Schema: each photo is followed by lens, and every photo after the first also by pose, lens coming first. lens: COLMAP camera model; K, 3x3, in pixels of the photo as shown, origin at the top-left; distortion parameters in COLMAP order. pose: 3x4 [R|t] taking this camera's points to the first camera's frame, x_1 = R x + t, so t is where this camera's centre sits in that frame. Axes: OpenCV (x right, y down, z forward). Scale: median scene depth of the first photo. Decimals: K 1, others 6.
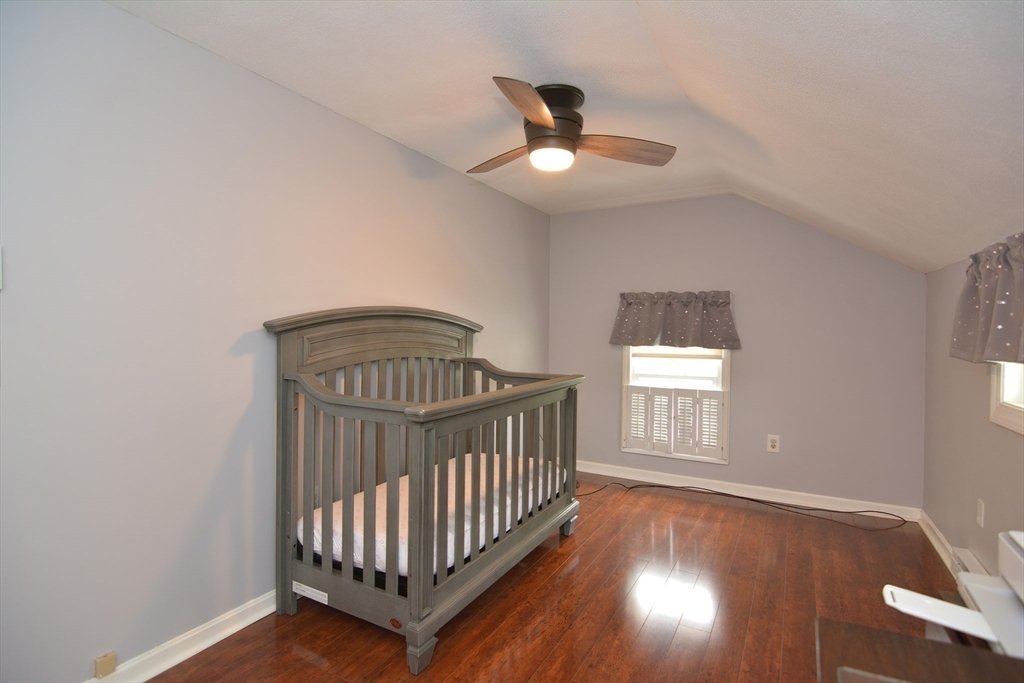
lens RADIAL K [[496.0, 0, 519.5], [0, 496.0, 330.3], [0, 0, 1]] dist [-0.026055, -0.001144]
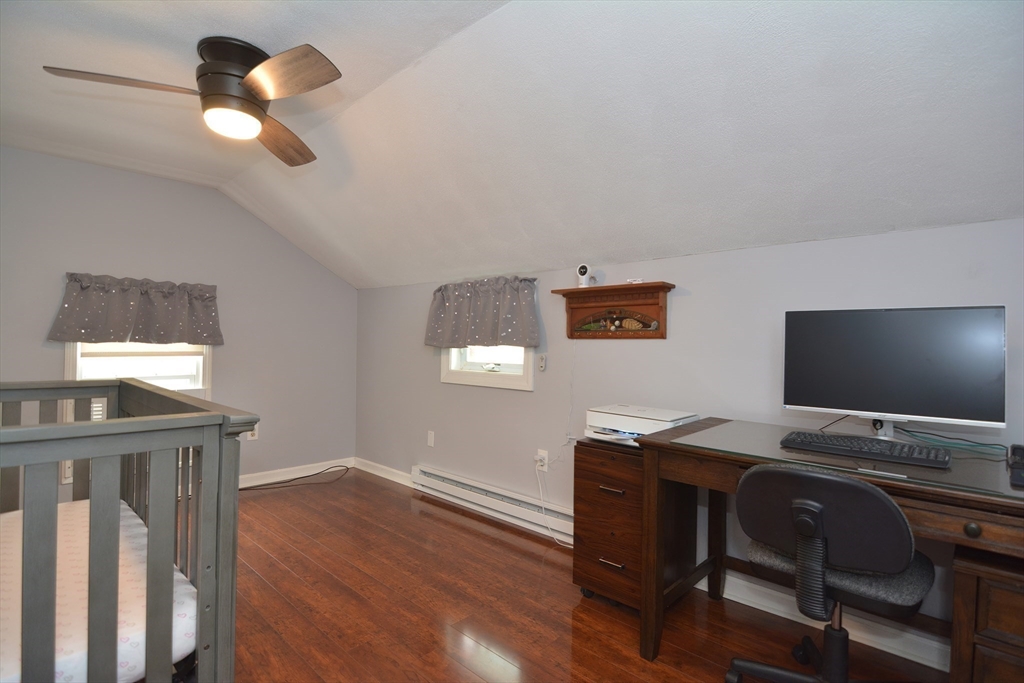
lens RADIAL K [[496.0, 0, 519.5], [0, 496.0, 330.3], [0, 0, 1]] dist [-0.026055, -0.001144]
pose [[0.230872, 0.017642, 0.972824, -0.386966], [-0.015703, 0.999773, -0.014404, 0.013622], [-0.972857, -0.011951, 0.231096, 0.182306]]
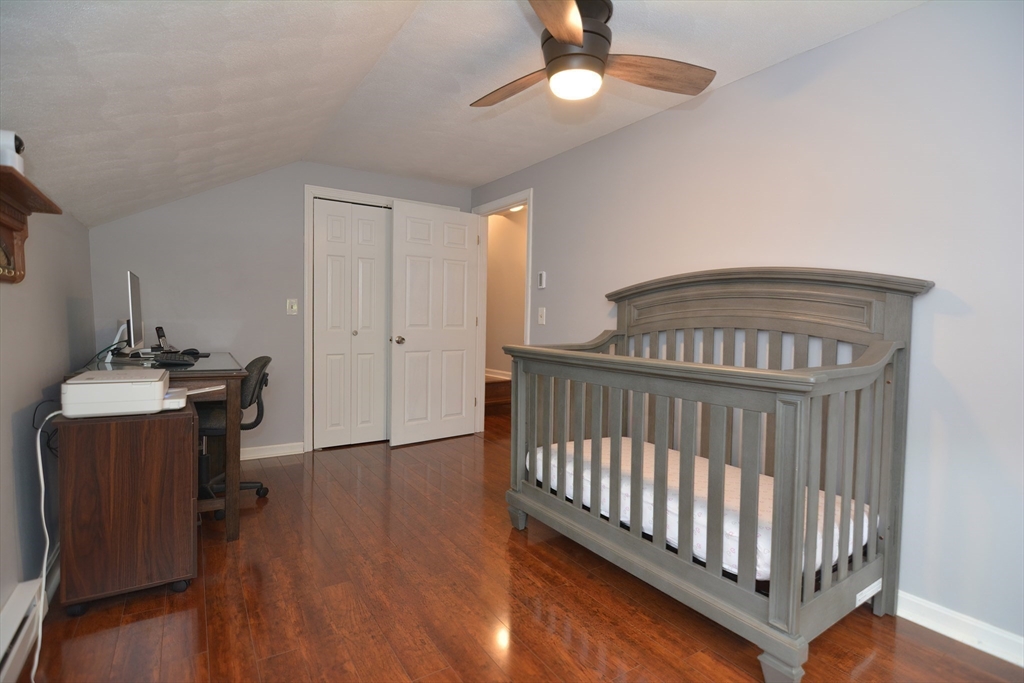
lens RADIAL K [[494.0, 0, 518.9], [0, 494.0, 335.6], [0, 0, 1]] dist [-0.011113, -0.007528]
pose [[-0.455223, 0.019583, -0.890162, 0.513513], [-0.019297, 0.999306, 0.031853, 0.035554], [0.890168, 0.031678, -0.454529, 0.777460]]
